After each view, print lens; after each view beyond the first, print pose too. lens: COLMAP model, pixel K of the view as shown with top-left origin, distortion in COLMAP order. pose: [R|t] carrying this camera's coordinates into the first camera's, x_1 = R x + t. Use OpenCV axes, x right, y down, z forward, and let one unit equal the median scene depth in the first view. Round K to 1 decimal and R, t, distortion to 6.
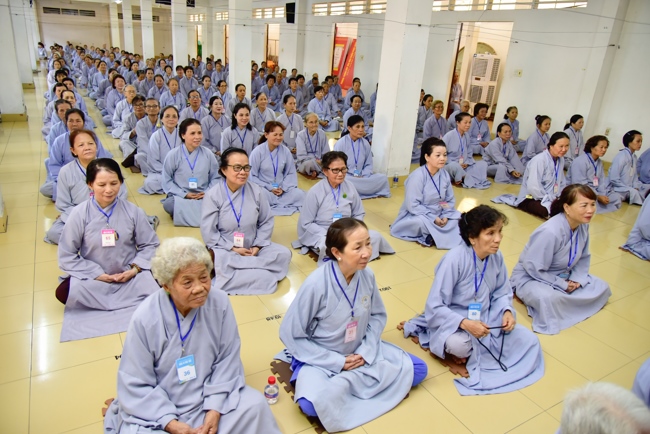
lens RADIAL K [[444.7, 0, 323.7], [0, 444.7, 213.5], [0, 0, 1]] dist [-0.013415, -0.001416]
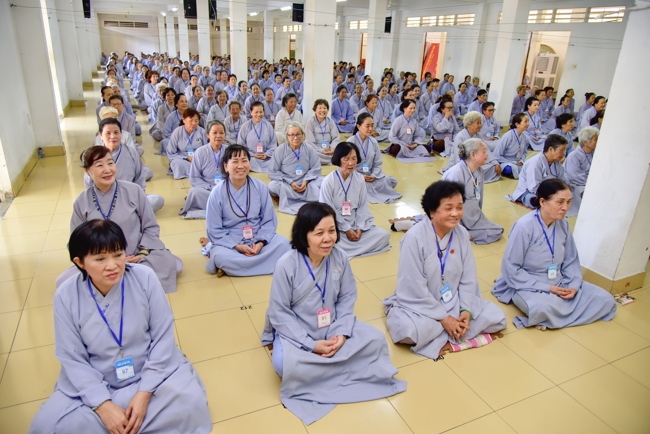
lens RADIAL K [[444.7, 0, 326.9], [0, 444.7, 218.3], [0, 0, 1]] dist [-0.013415, -0.001416]
pose [[0.996331, 0.006065, -0.085367, -0.192026], [-0.005739, 0.999975, 0.004067, 0.143344], [0.085390, -0.003562, 0.996341, -0.409113]]
